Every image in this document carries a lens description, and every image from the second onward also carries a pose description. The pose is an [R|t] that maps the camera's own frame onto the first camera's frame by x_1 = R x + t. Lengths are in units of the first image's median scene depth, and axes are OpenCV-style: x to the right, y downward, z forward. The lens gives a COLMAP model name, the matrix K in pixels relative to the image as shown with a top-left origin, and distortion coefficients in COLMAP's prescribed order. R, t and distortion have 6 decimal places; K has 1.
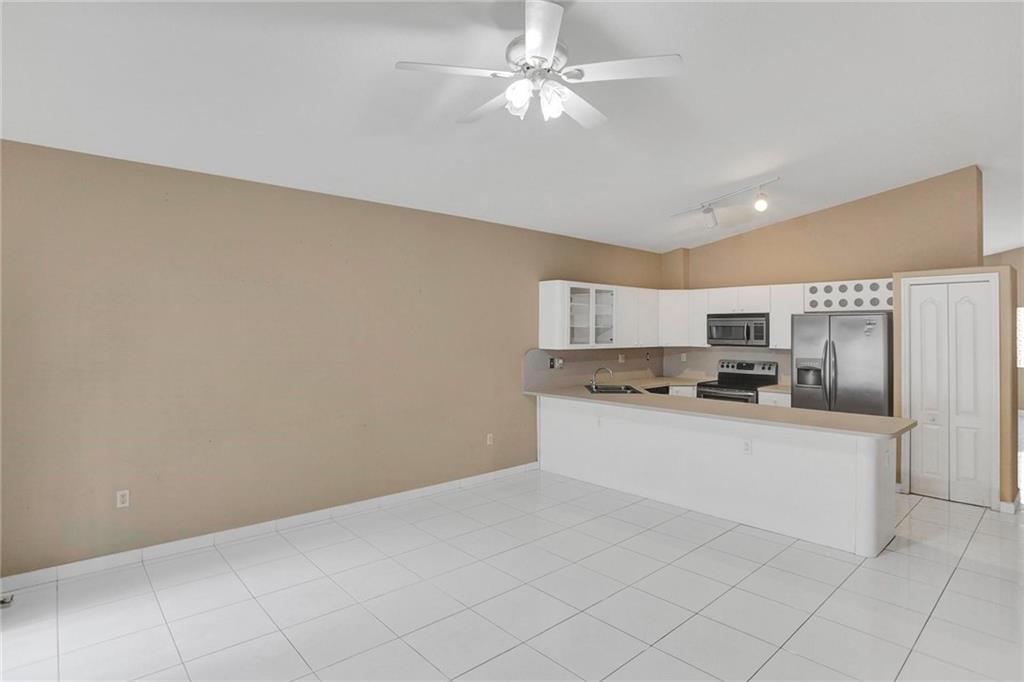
lens RADIAL K [[519.3, 0, 501.2], [0, 519.3, 320.2], [0, 0, 1]] dist [-0.071197, 0.033223]
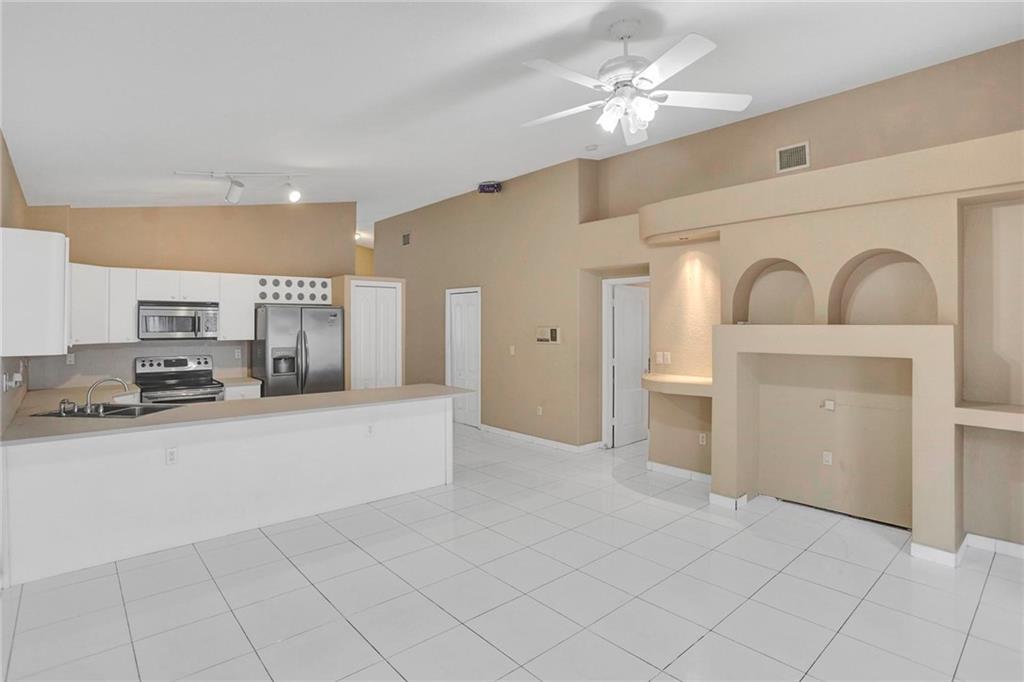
lens RADIAL K [[519.3, 0, 501.2], [0, 519.3, 320.2], [0, 0, 1]] dist [-0.071197, 0.033223]
pose [[0.011007, 0.003380, 0.999934, -0.426925], [-0.018921, 0.999816, -0.003172, 0.012266], [-0.999760, -0.018885, 0.011069, 0.510529]]
